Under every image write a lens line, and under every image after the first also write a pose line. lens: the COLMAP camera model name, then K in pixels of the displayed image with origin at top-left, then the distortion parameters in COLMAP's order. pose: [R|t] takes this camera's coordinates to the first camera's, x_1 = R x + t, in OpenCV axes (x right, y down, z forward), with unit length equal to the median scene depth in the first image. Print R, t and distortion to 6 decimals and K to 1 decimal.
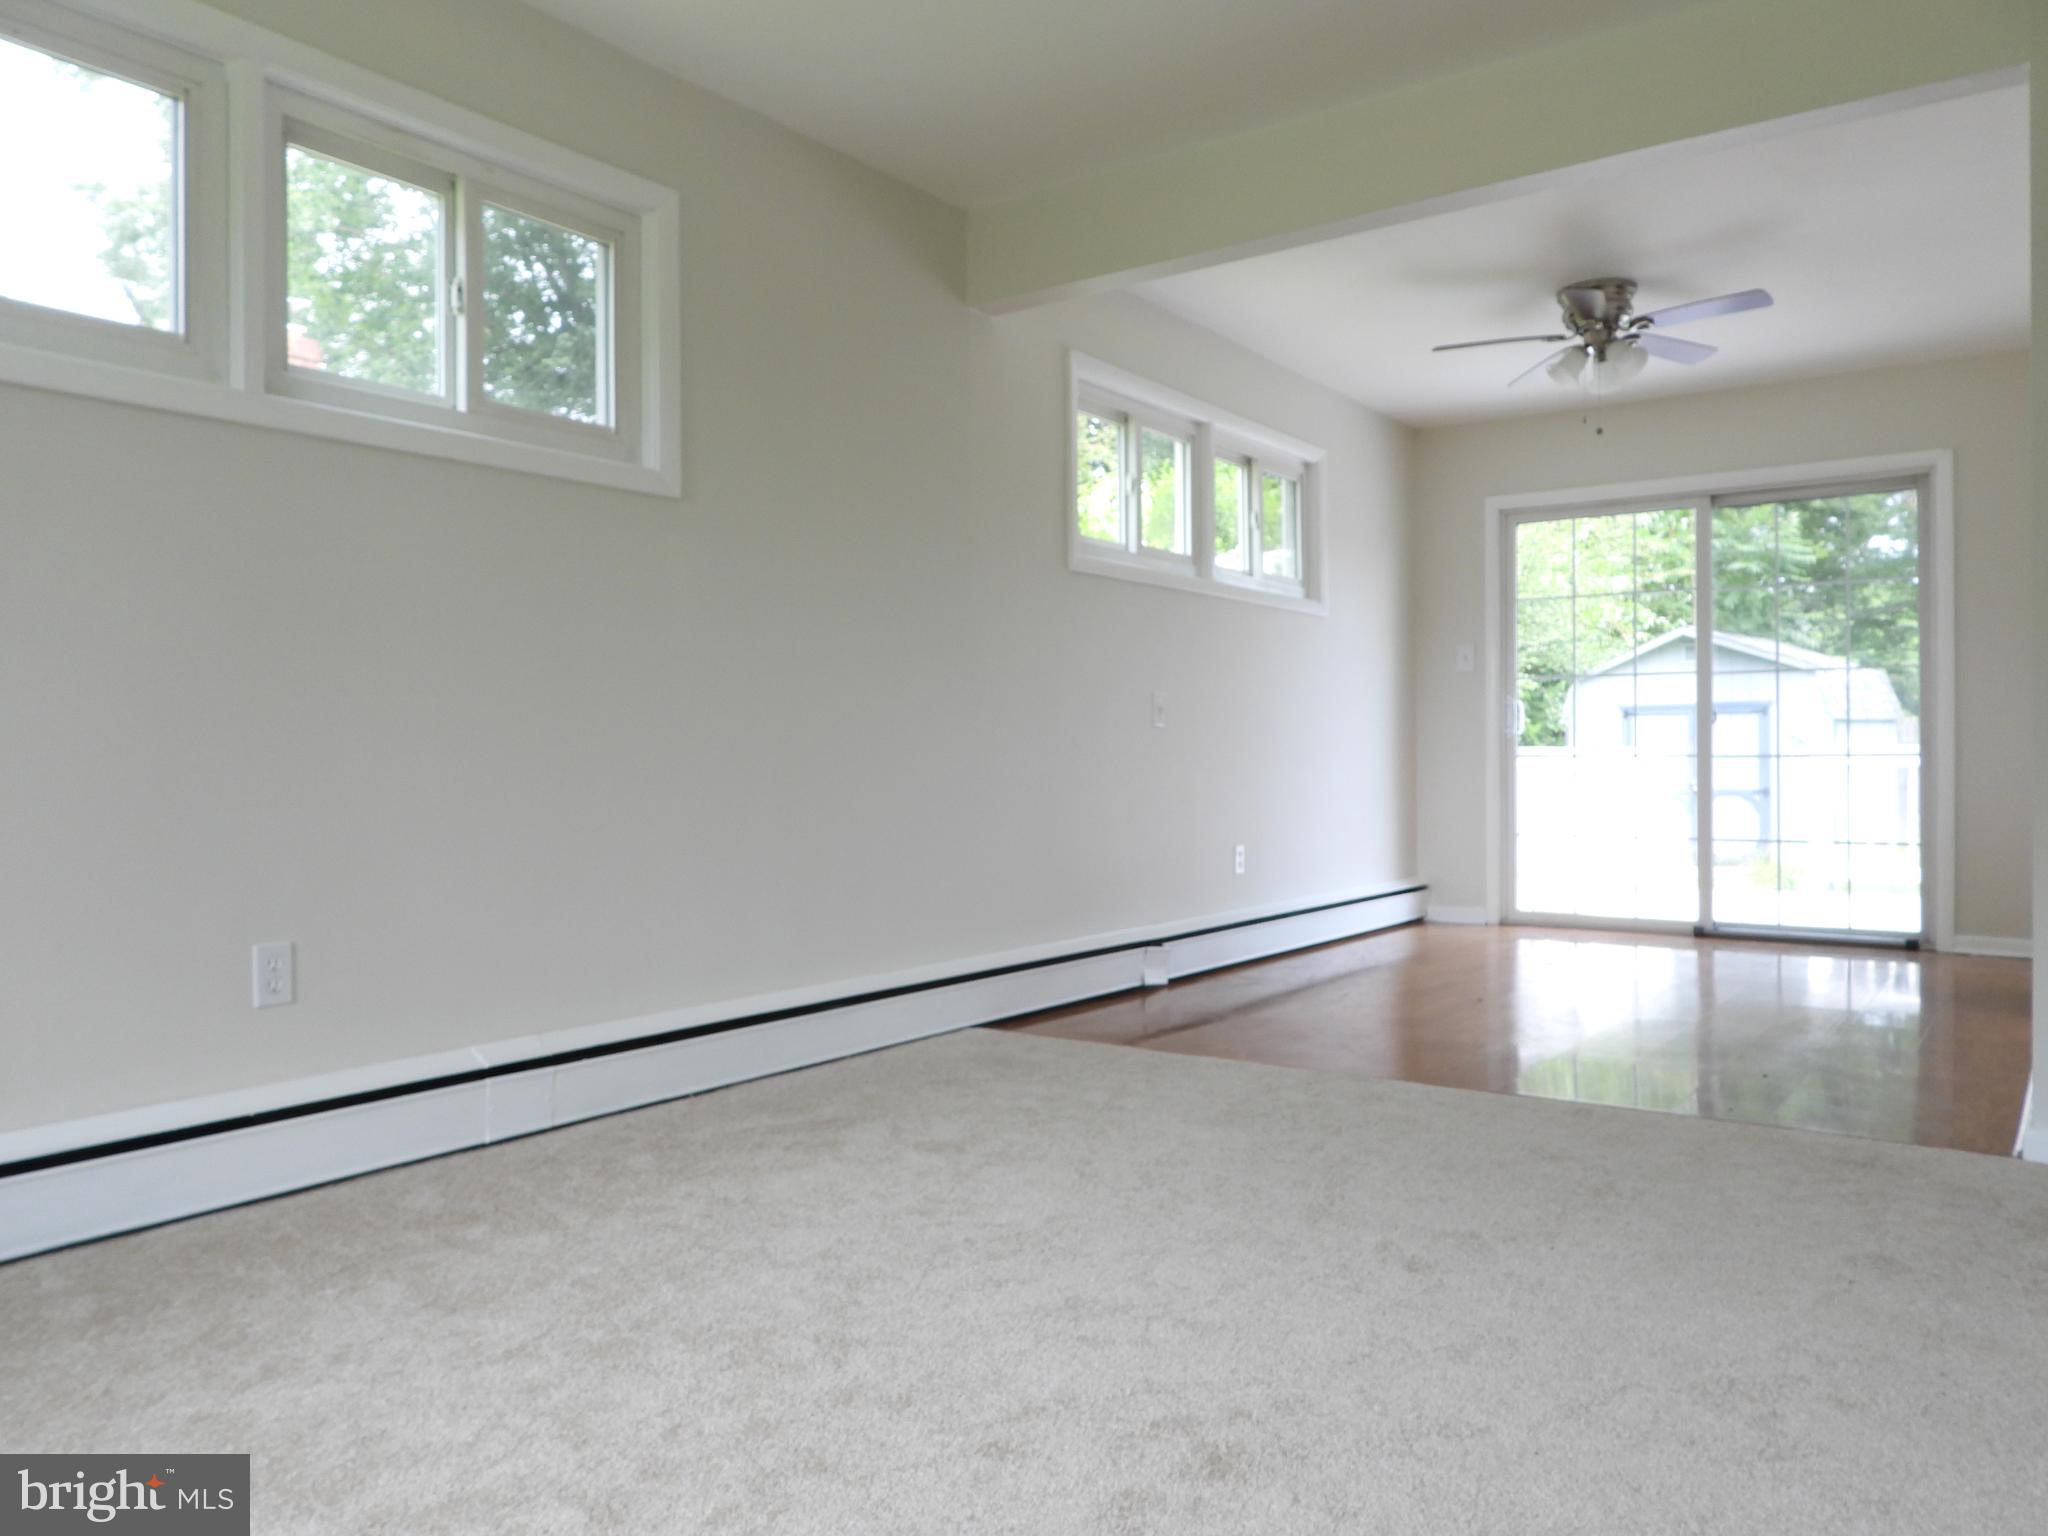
lens RADIAL K [[1471.7, 0, 1020.8], [0, 1471.7, 760.5], [0, 0, 1]] dist [-0.017175, 0.005997]
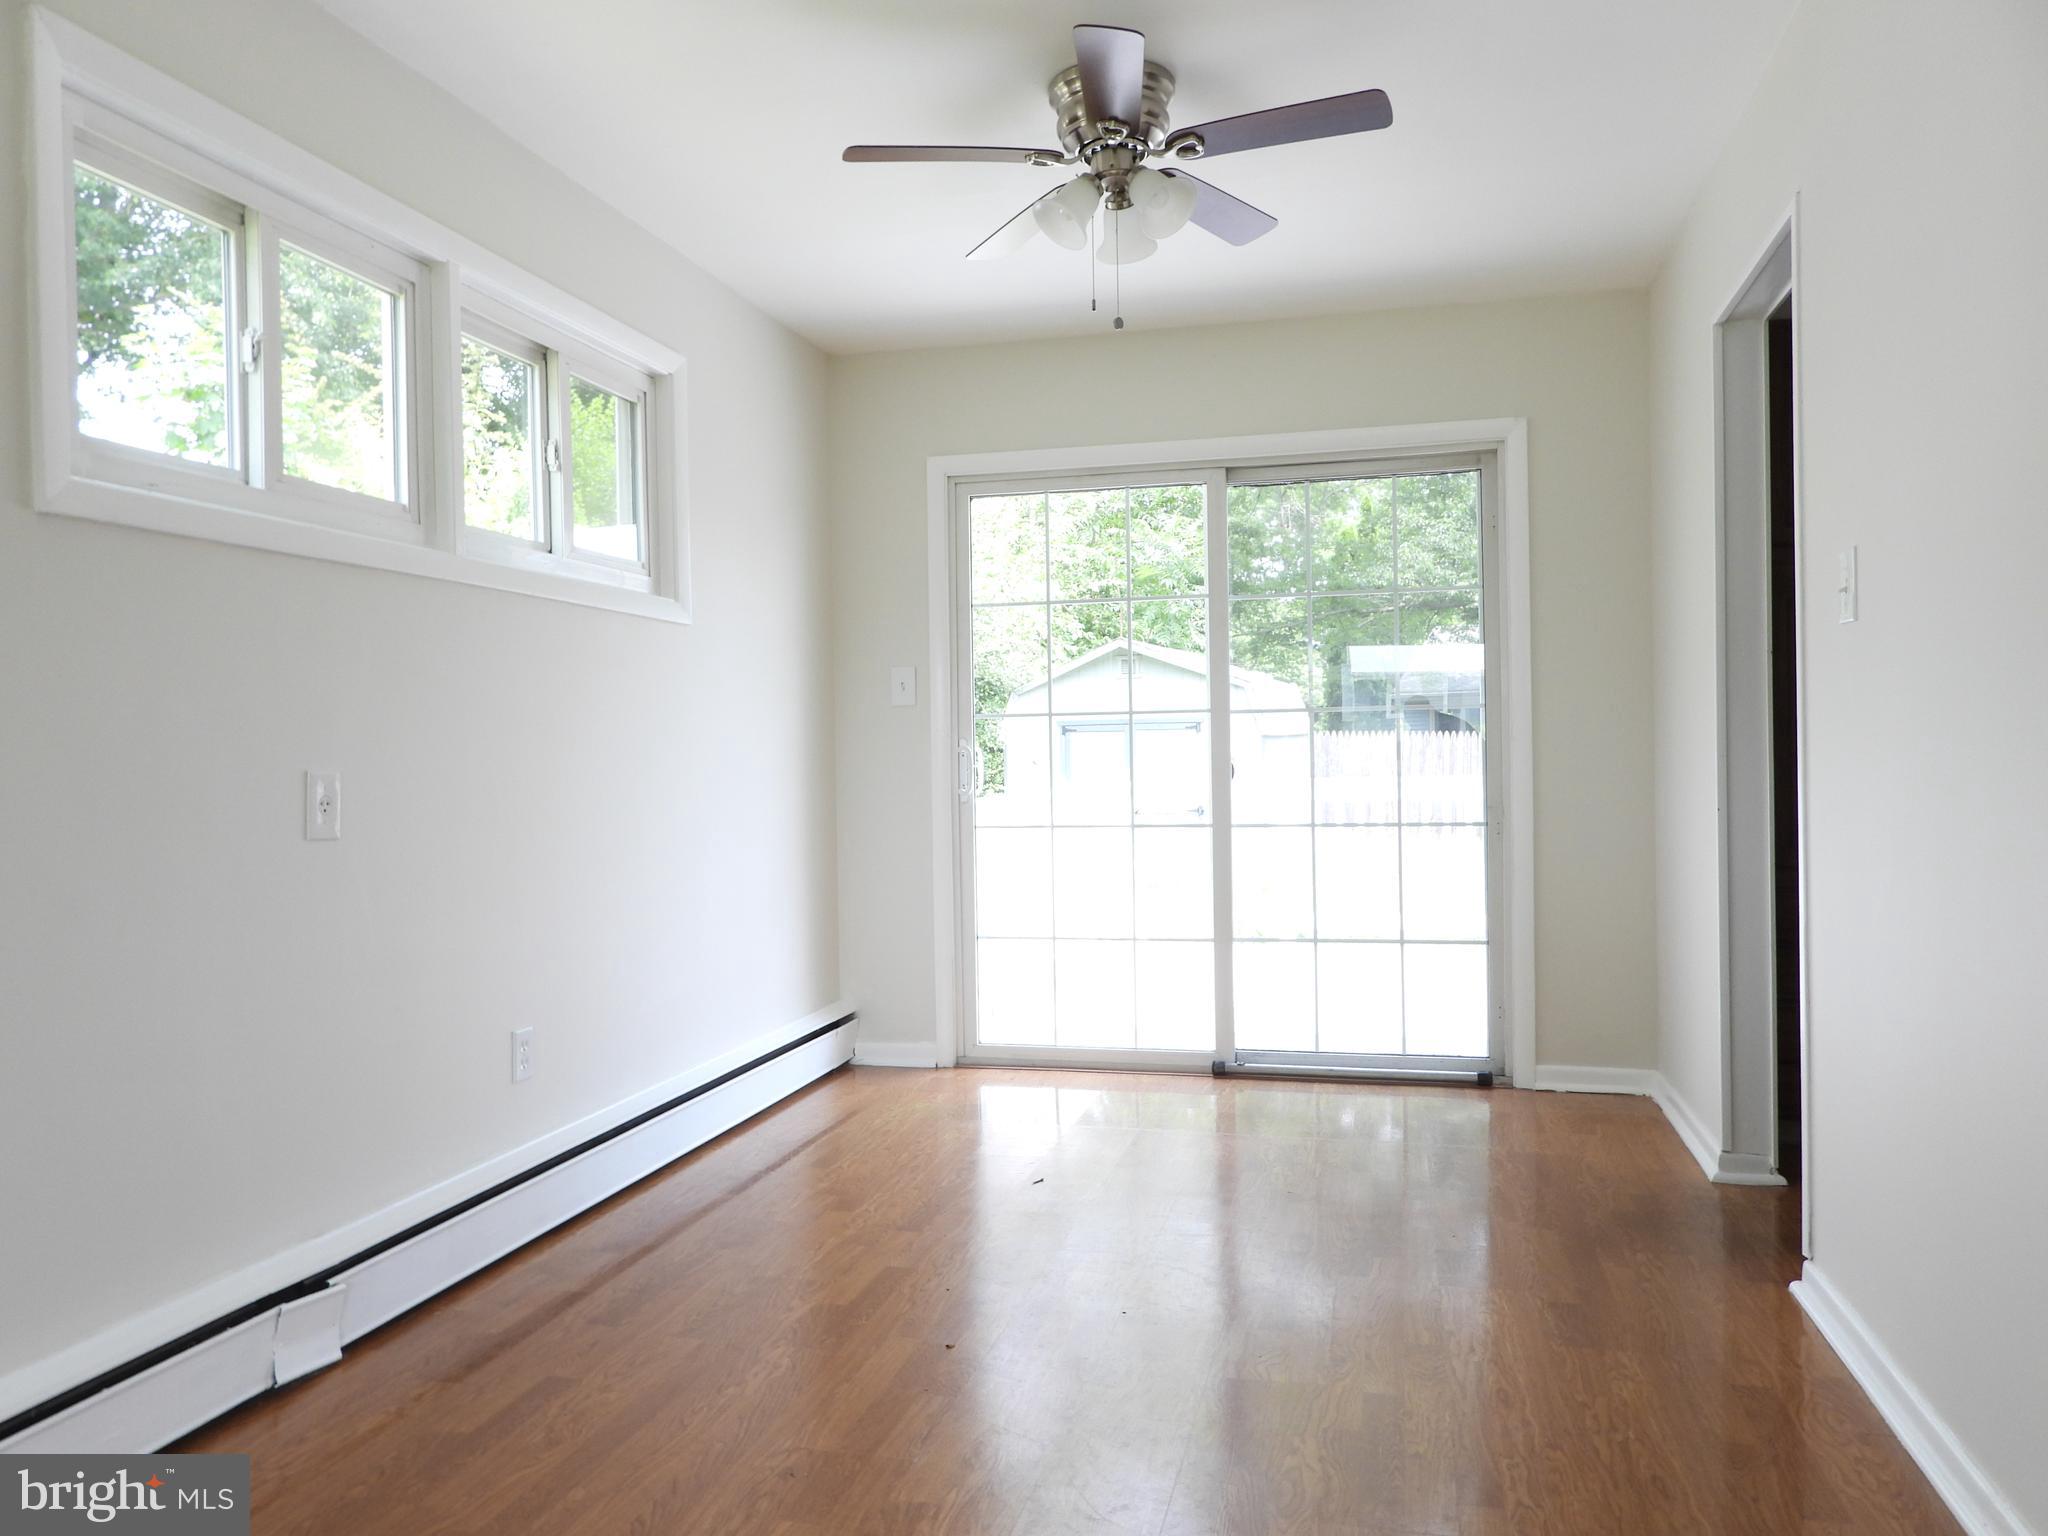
lens RADIAL K [[1471.7, 0, 1021.6], [0, 1471.7, 765.7], [0, 0, 1]] dist [-0.017175, 0.005997]
pose [[0.929847, -0.014071, 0.367678, 0.137802], [0.013267, 0.999901, 0.004714, -0.049012], [-0.367708, 0.000494, 0.929941, 0.465922]]
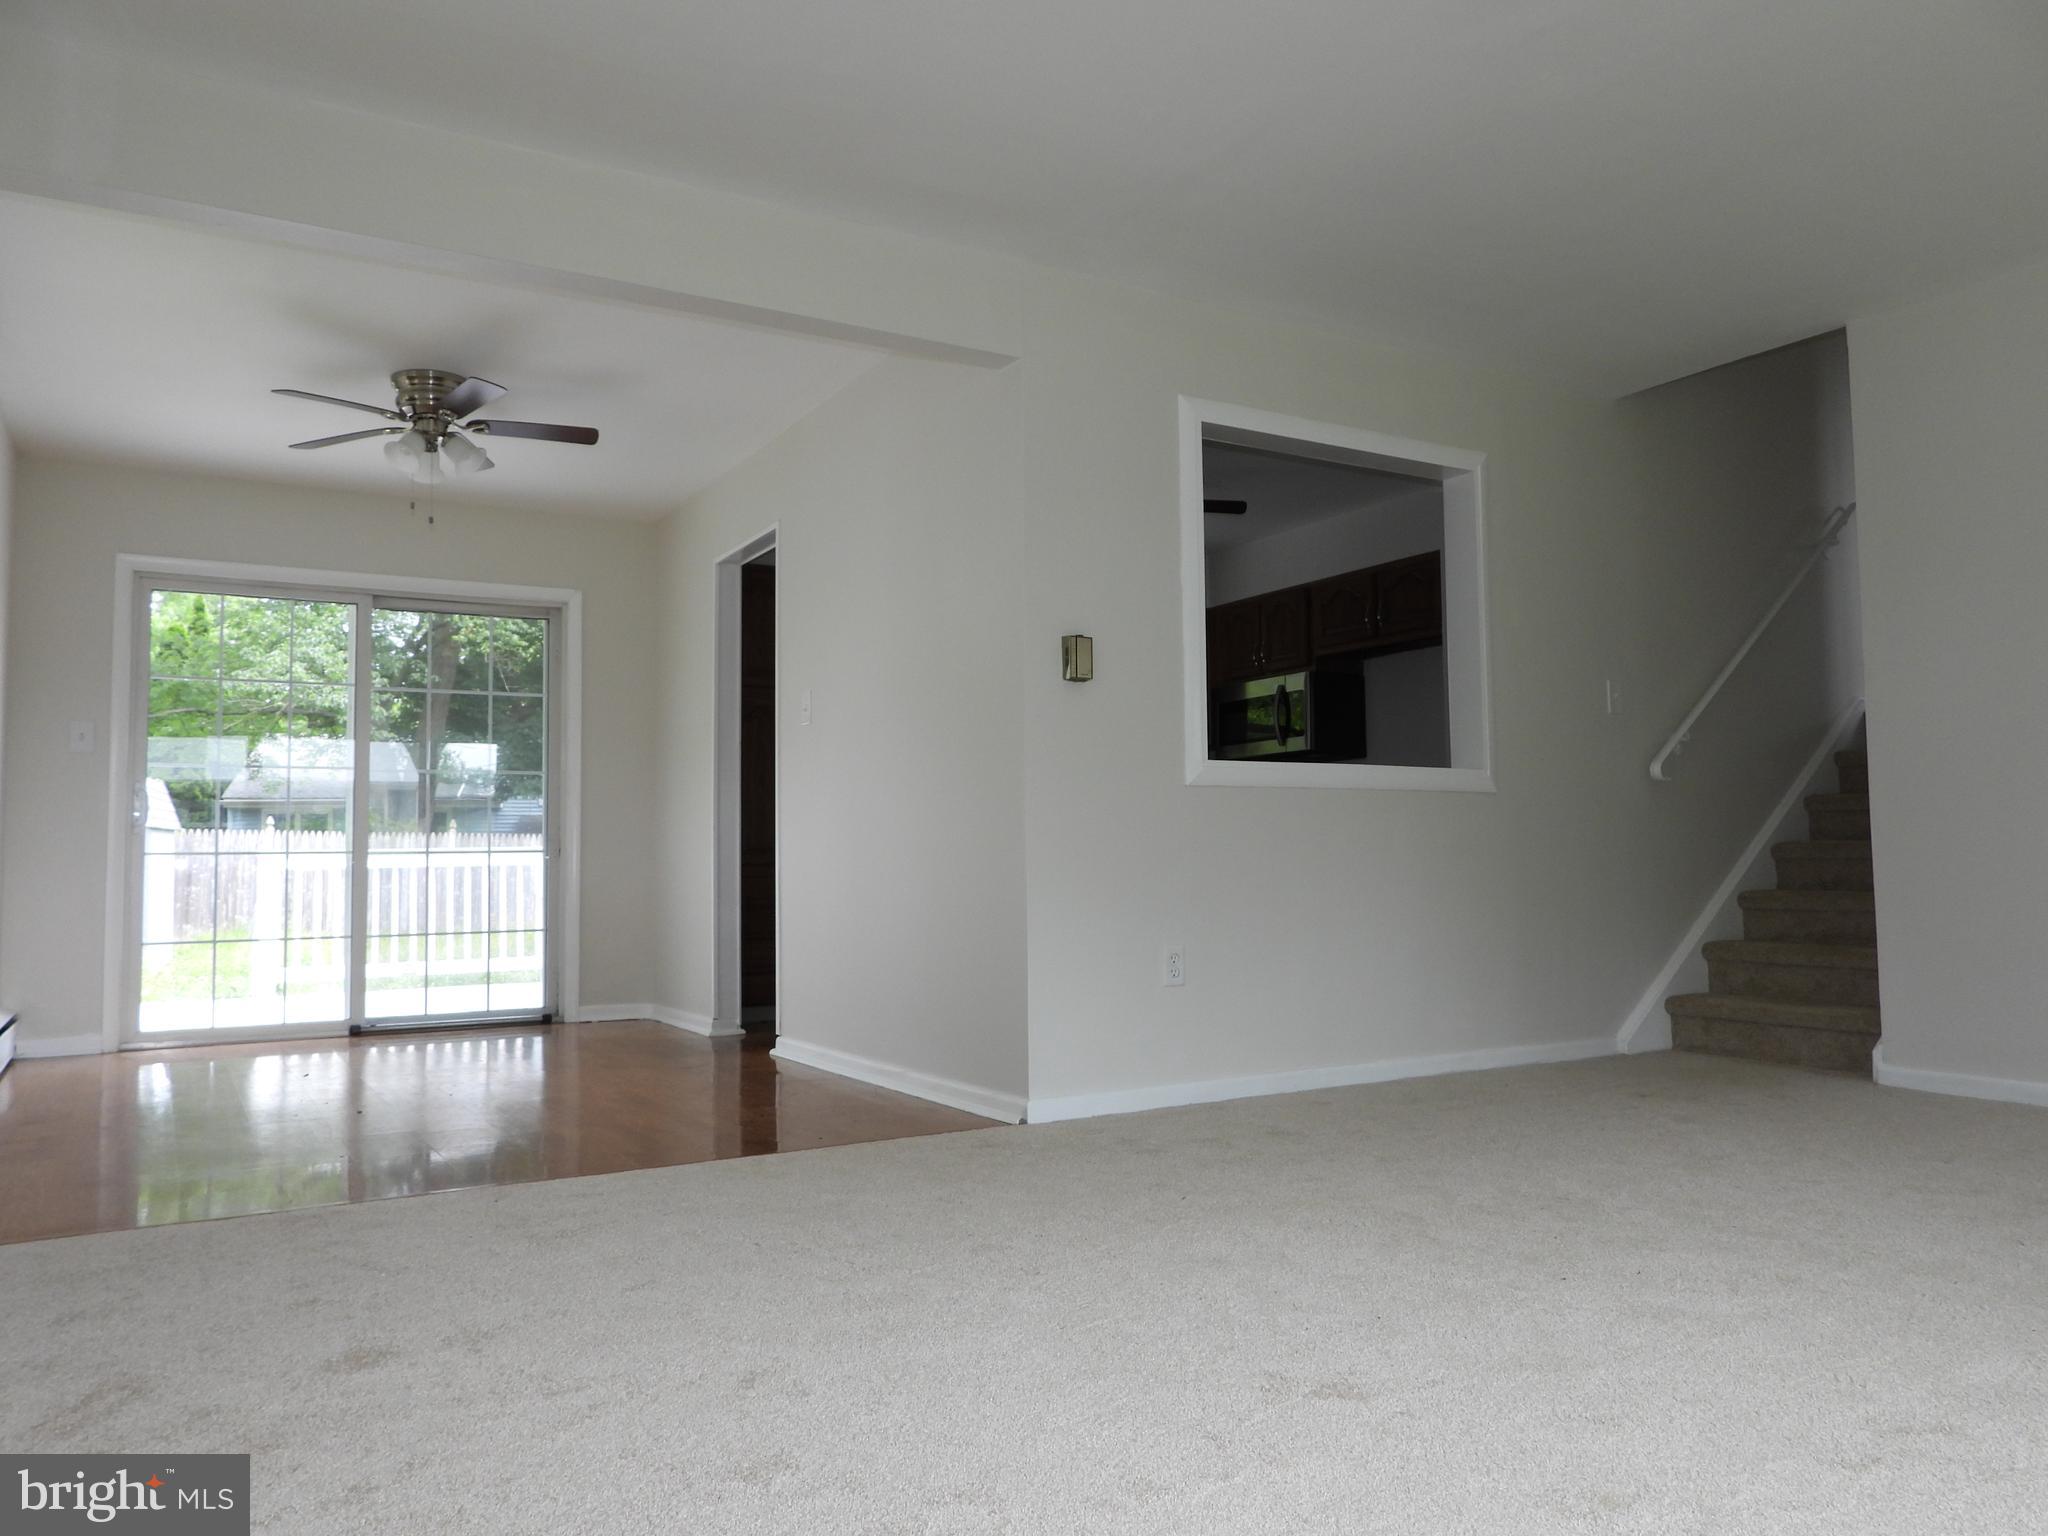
lens RADIAL K [[1471.7, 0, 1026.7], [0, 1471.7, 779.5], [0, 0, 1]] dist [-0.017175, 0.005997]
pose [[0.396488, 0.049140, 0.916724, -0.354066], [0.012137, 0.998199, -0.058757, 0.015061], [-0.917960, 0.034423, 0.395177, 0.243314]]
